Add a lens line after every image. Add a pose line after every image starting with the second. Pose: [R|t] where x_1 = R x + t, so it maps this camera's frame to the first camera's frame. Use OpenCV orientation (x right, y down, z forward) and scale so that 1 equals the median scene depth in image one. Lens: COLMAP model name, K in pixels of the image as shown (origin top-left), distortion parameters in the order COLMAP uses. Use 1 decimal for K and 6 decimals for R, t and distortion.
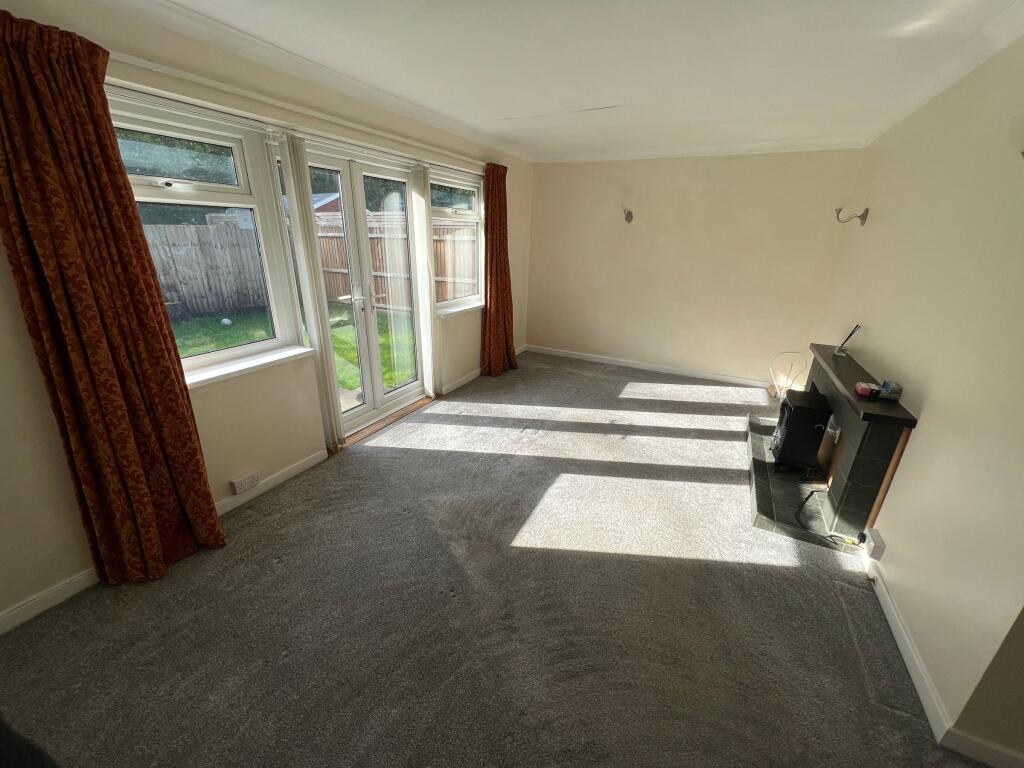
lens RADIAL K [[407.8, 0, 513.2], [0, 407.8, 385.8], [0, 0, 1]] dist [-0.000191, -0.000025]
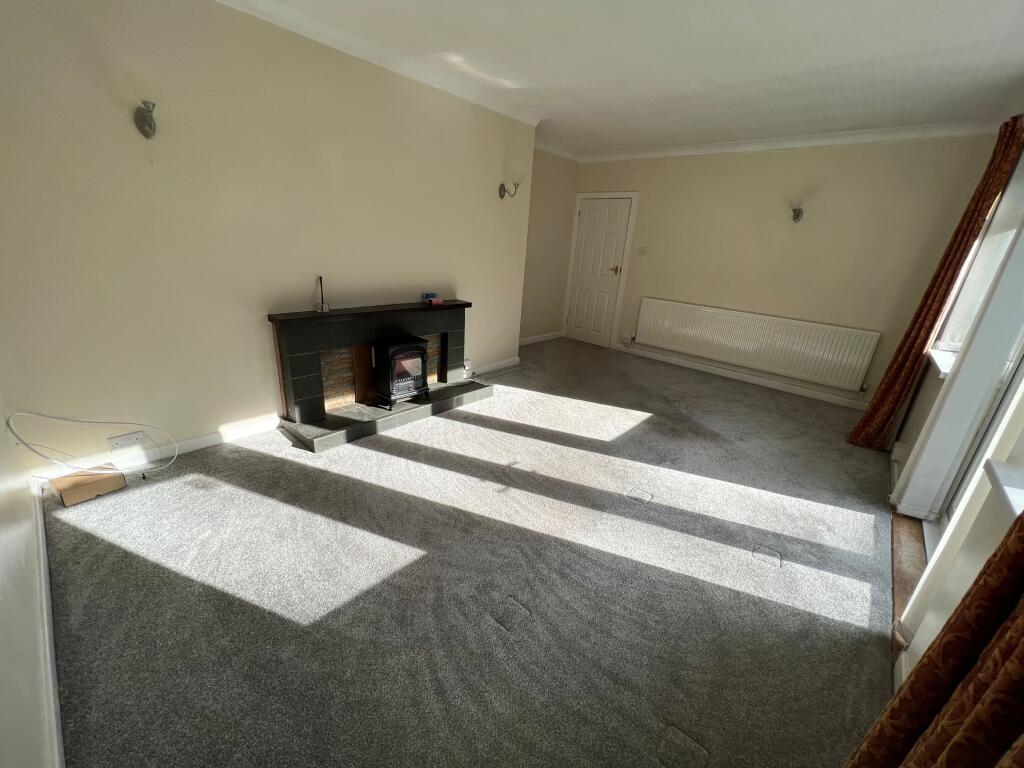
lens RADIAL K [[407.8, 0, 510.1], [0, 407.8, 383.5], [0, 0, 1]] dist [-0.000191, -0.000025]
pose [[-0.963736, -0.165016, 0.209720, 0.173261], [0.005176, 0.774181, 0.632943, -0.586814], [-0.266807, 0.611076, -0.745252, 1.820660]]
